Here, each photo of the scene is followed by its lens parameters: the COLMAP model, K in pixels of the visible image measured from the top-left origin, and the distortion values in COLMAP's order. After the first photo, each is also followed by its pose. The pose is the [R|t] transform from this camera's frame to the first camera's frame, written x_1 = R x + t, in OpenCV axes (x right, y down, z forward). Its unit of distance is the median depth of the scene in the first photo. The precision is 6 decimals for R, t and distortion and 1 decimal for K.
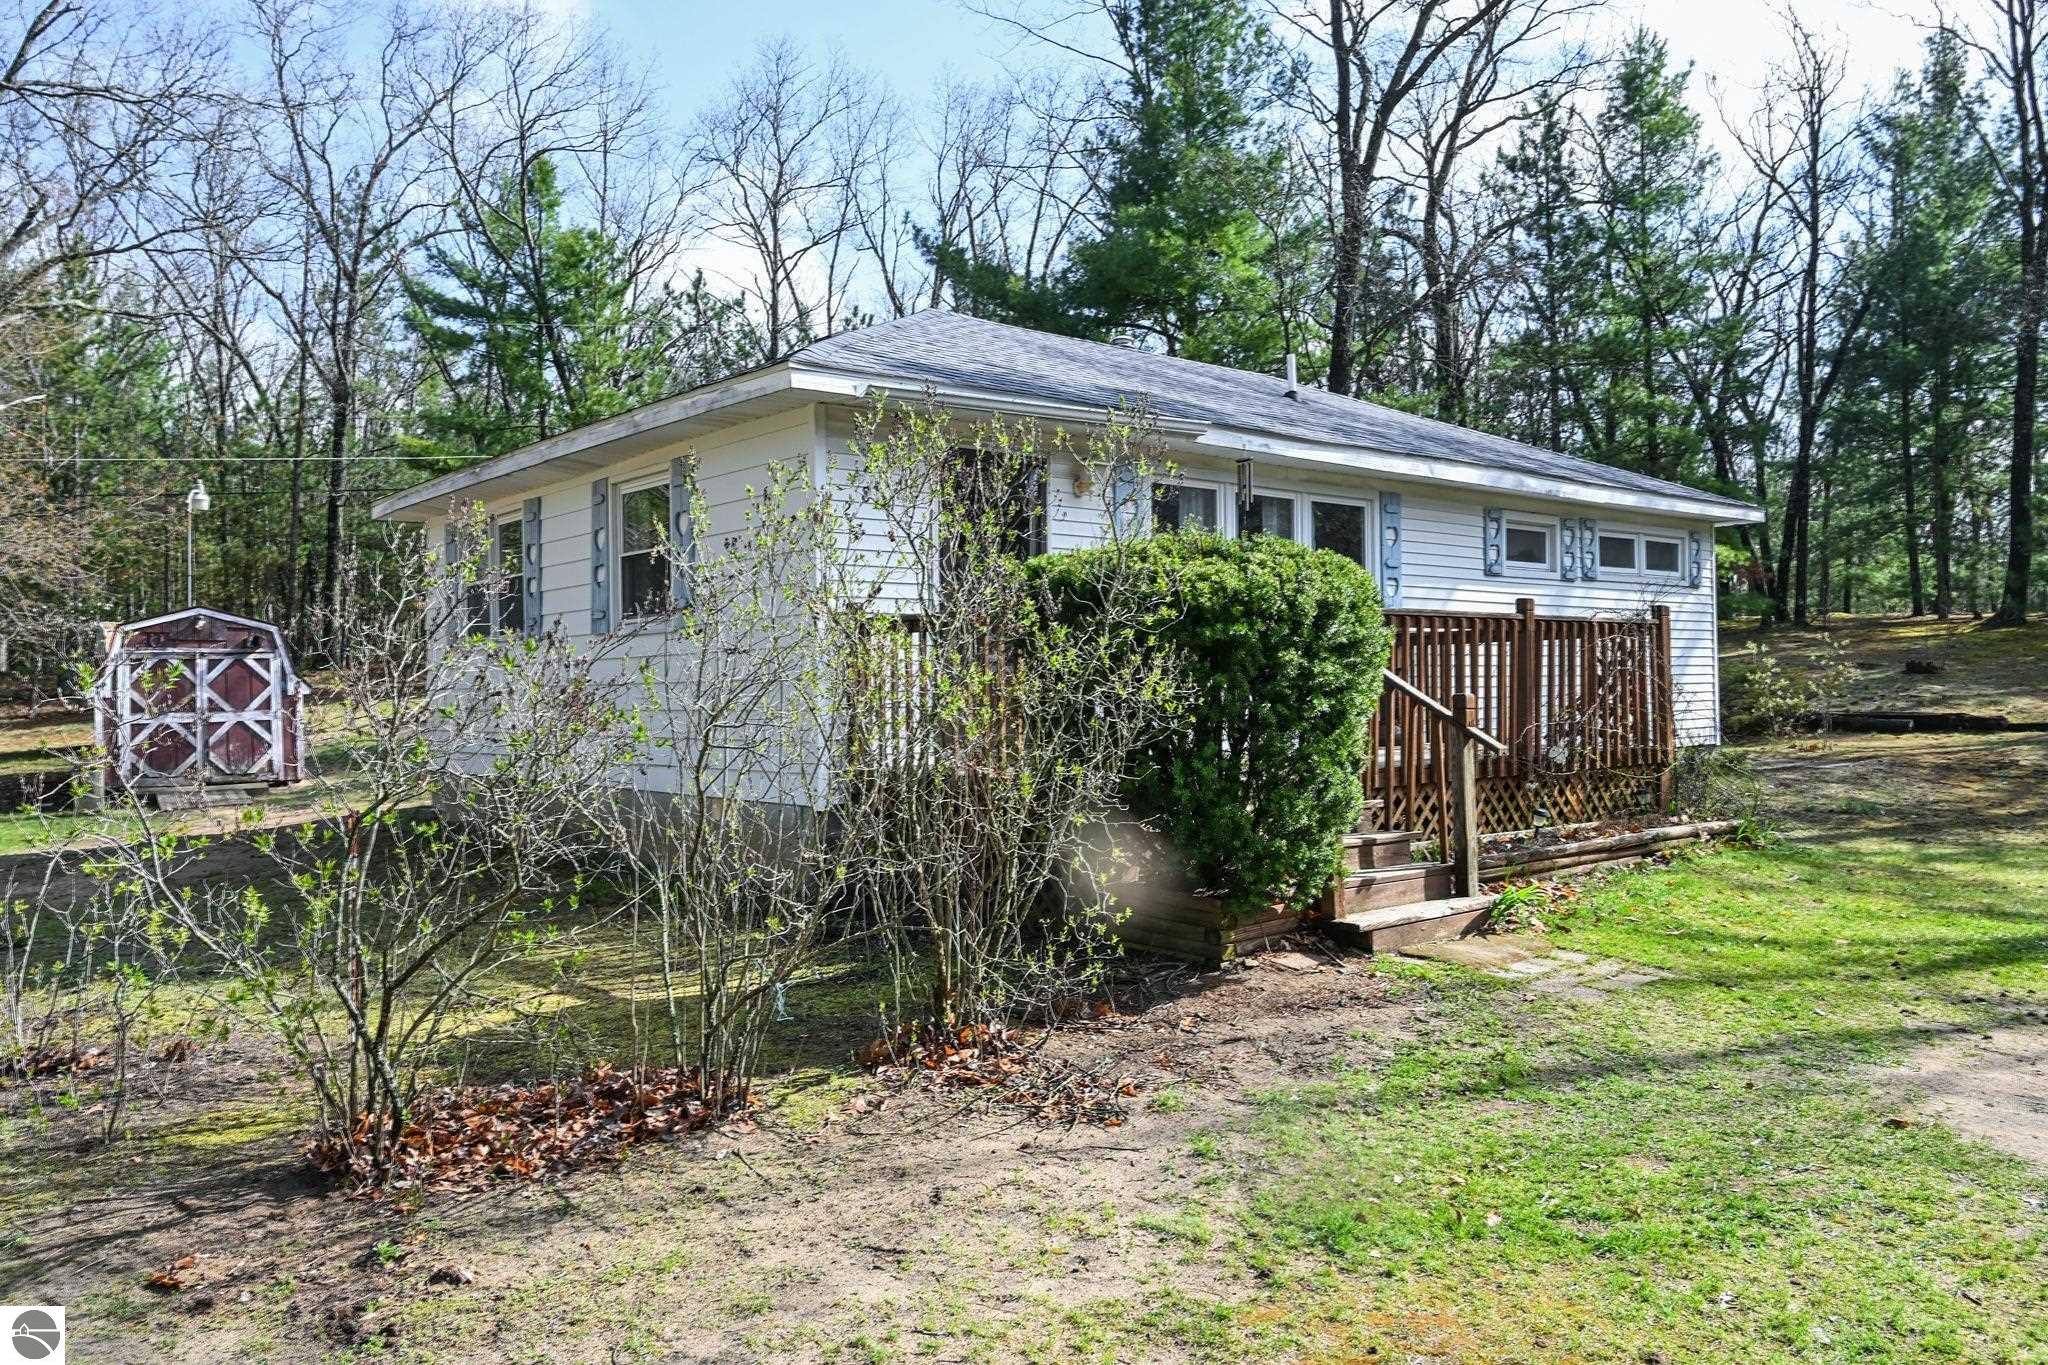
lens RADIAL K [[1390.7, 0, 1036.1], [0, 1390.7, 676.4], [0, 0, 1]] dist [0.003920, -0.003021]
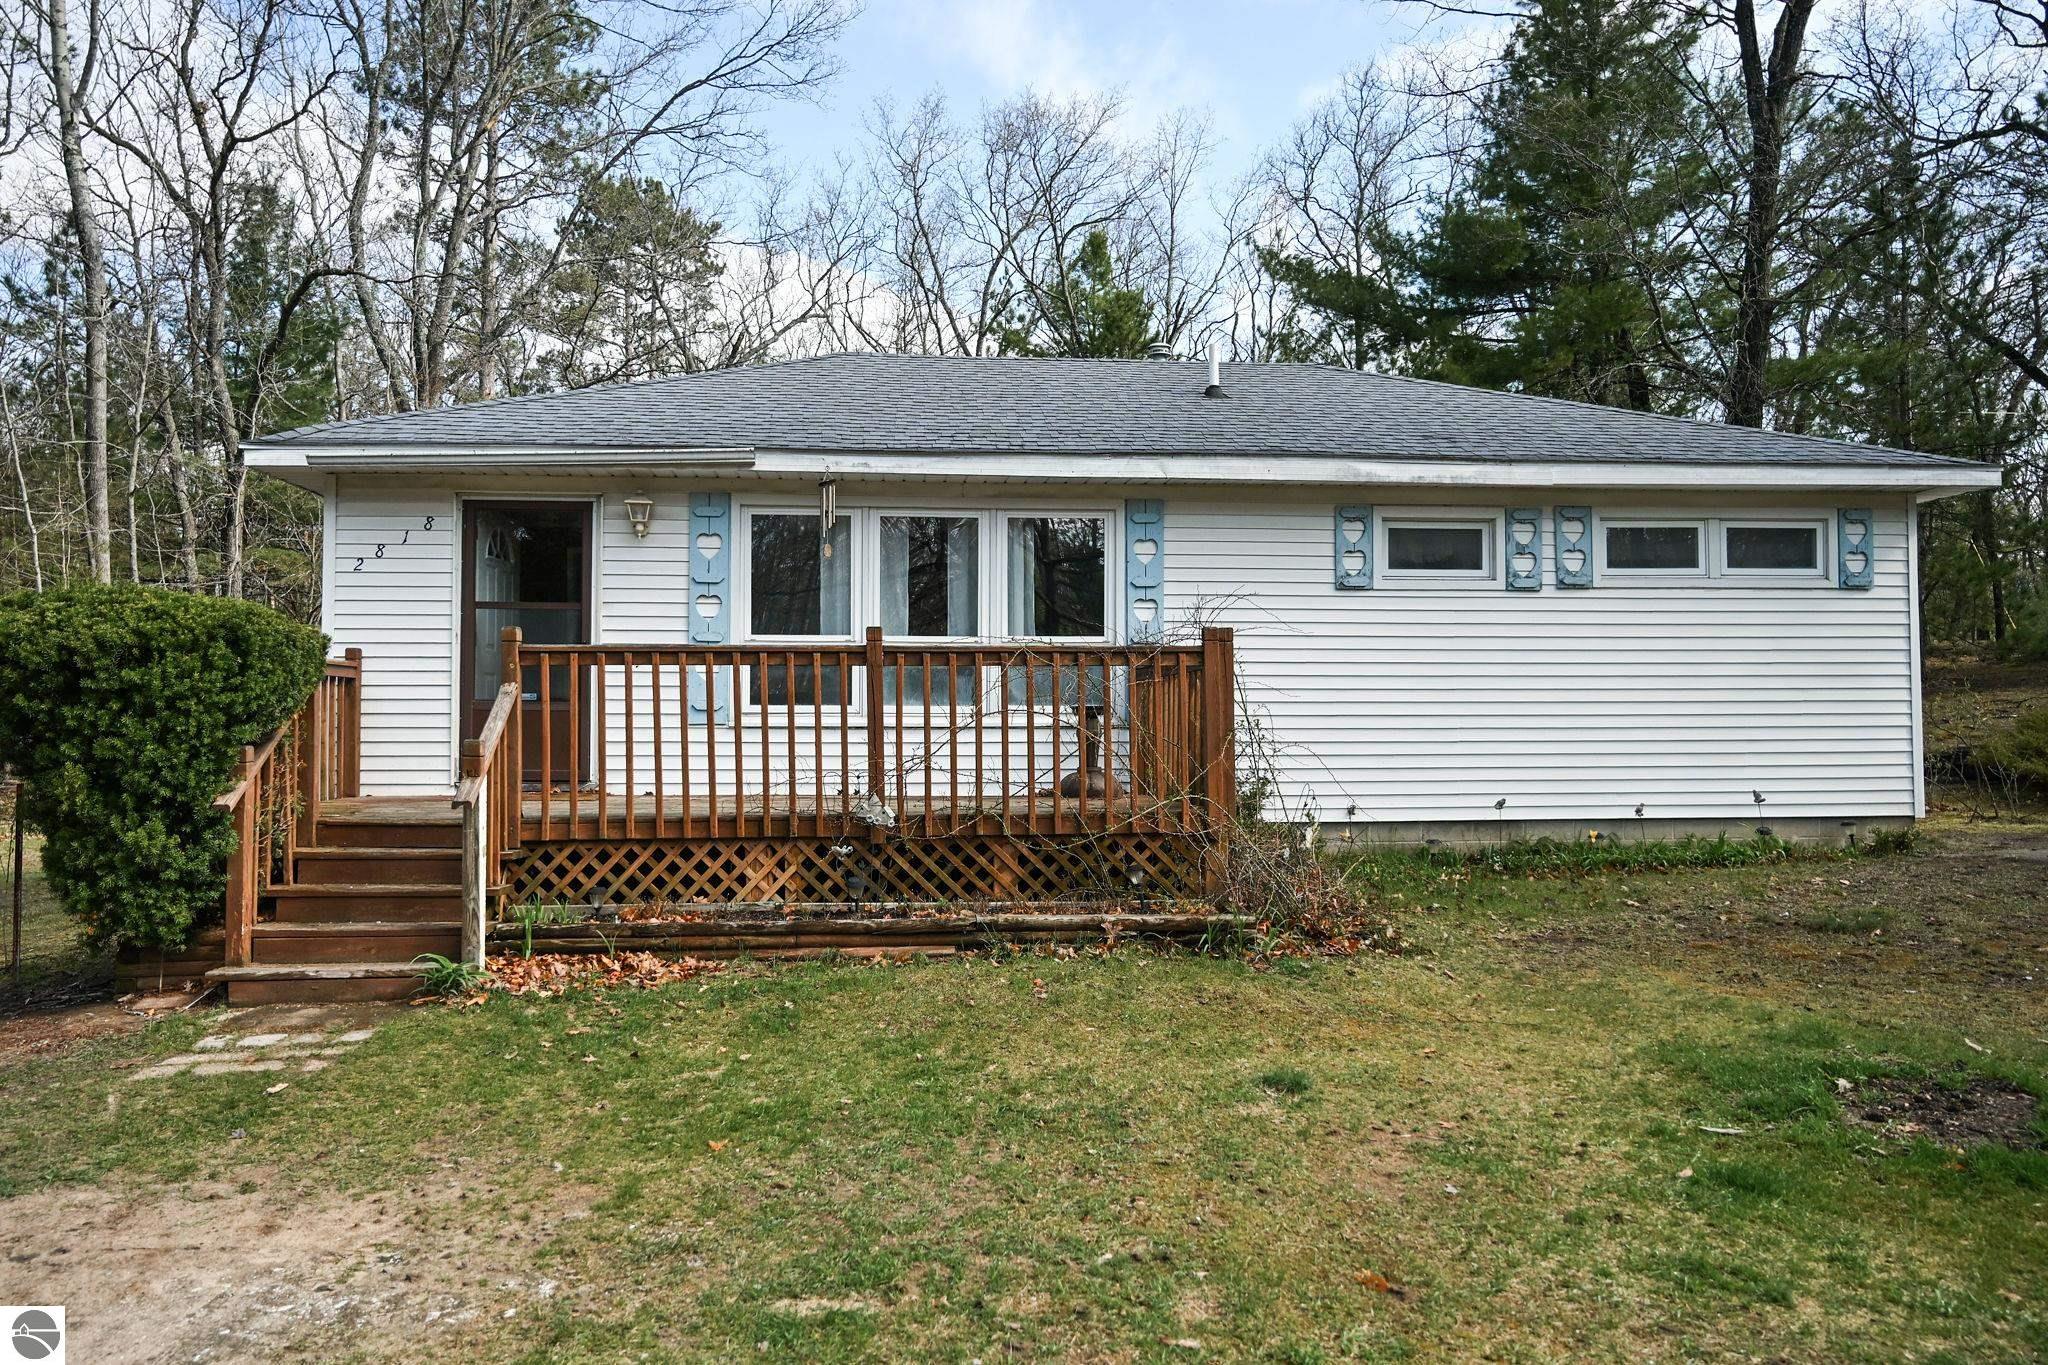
lens RADIAL K [[1362.9, 0, 1031.7], [0, 1362.9, 681.1], [0, 0, 1]] dist [-0.000239, 0.001020]
pose [[0.835493, -0.006146, -0.549467, 0.556206], [-0.003321, 0.999863, -0.016235, -0.006295], [0.549491, 0.015389, 0.835358, 0.228868]]
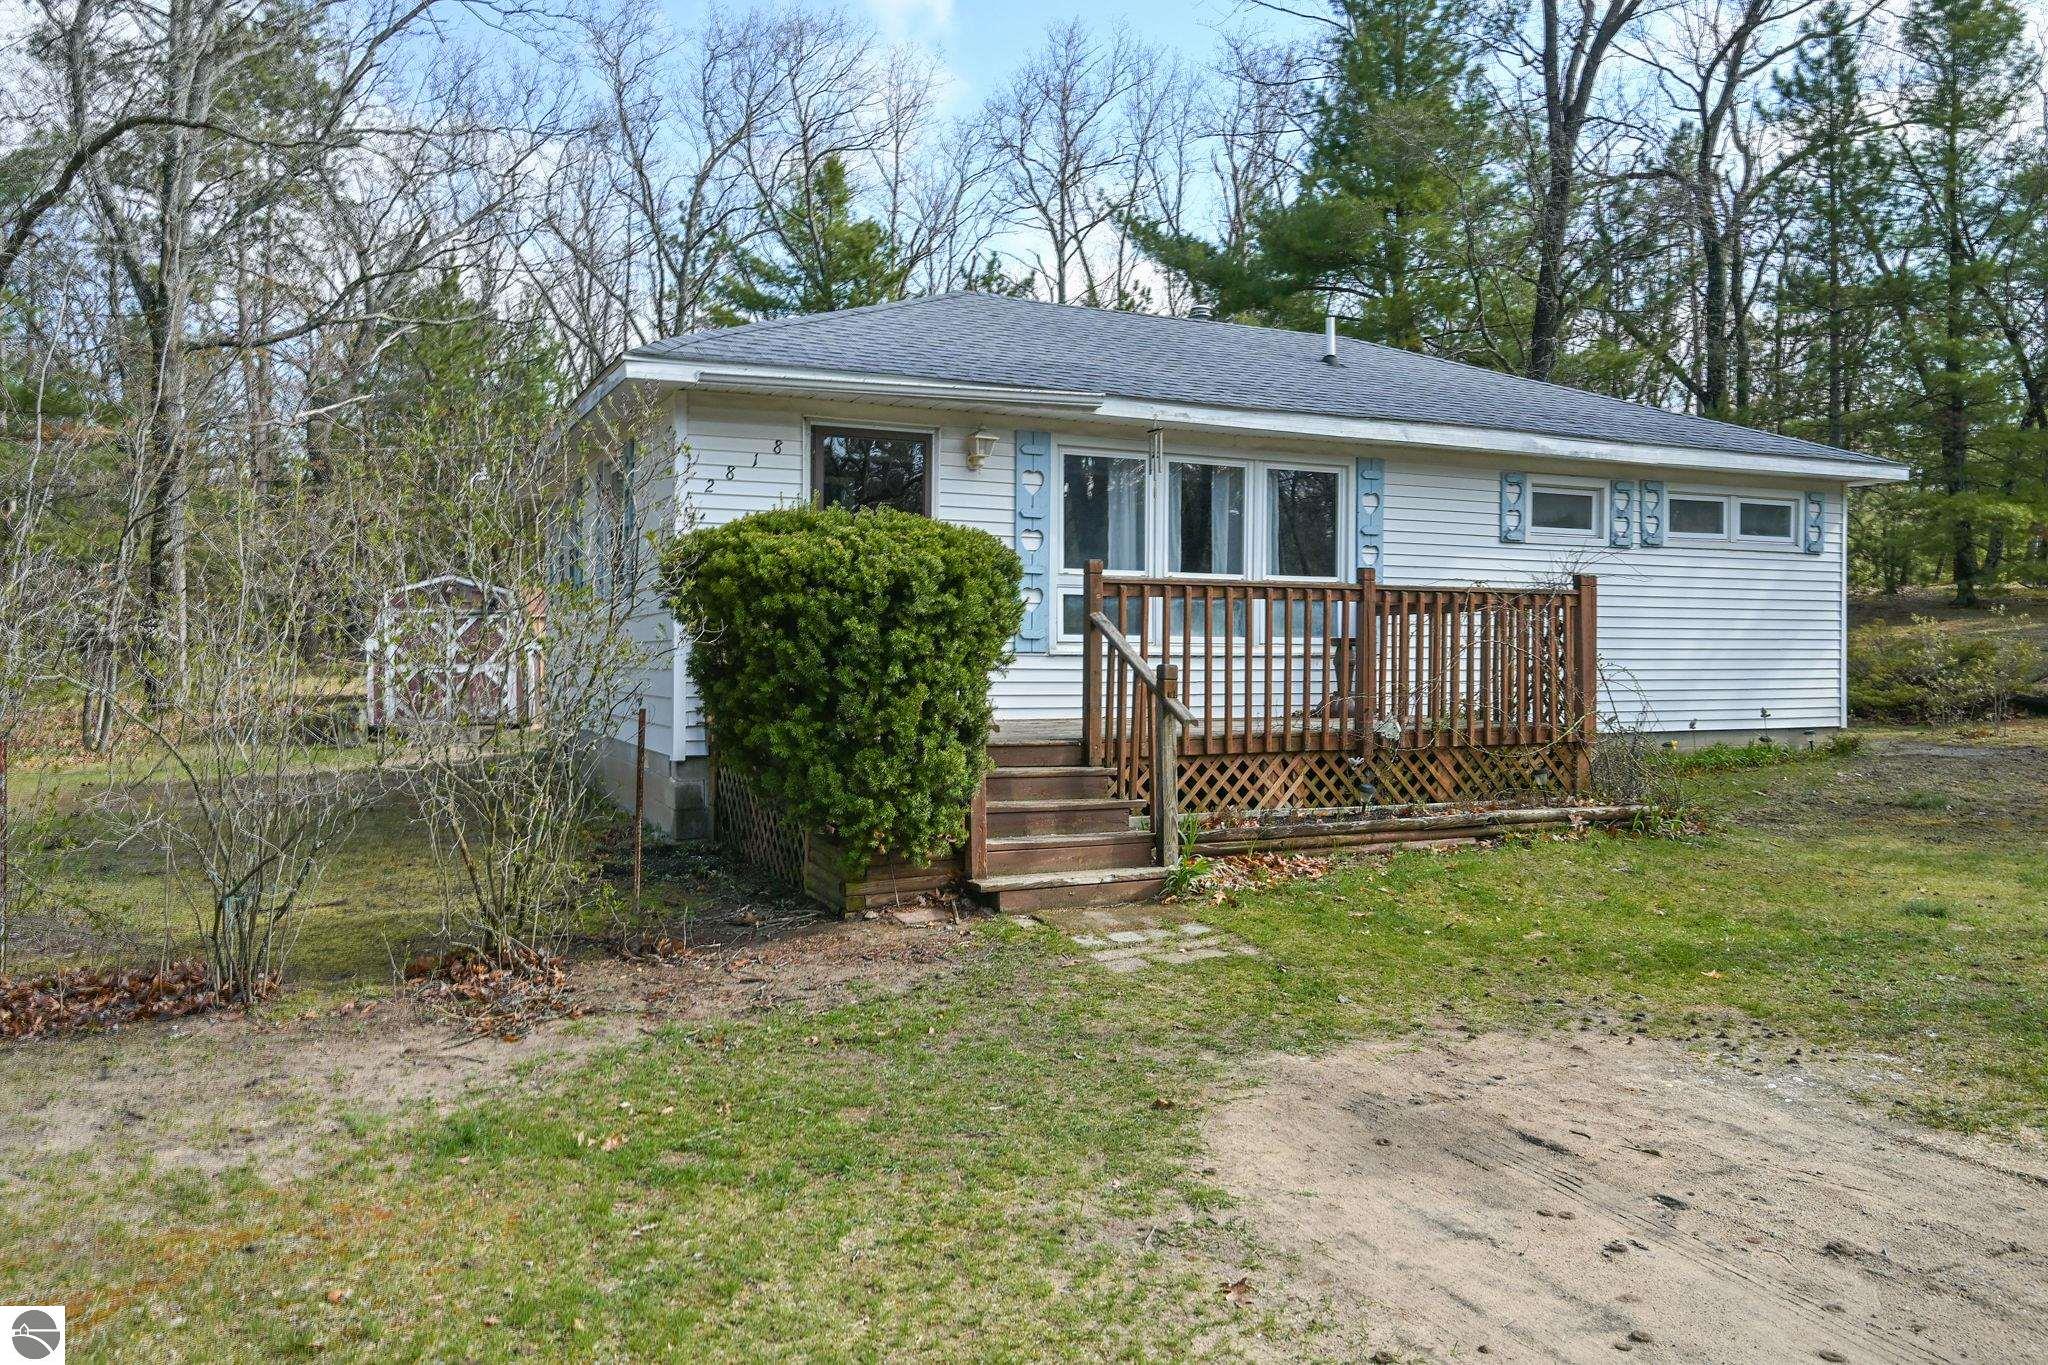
lens RADIAL K [[1362.9, 0, 1057.4], [0, 1362.9, 677.4], [0, 0, 1]] dist [-0.000239, 0.001020]
pose [[0.969457, 0.019426, -0.244490, 0.236938], [-0.012893, 0.999516, 0.028295, -0.002468], [0.244921, -0.024279, 0.969239, 0.015793]]
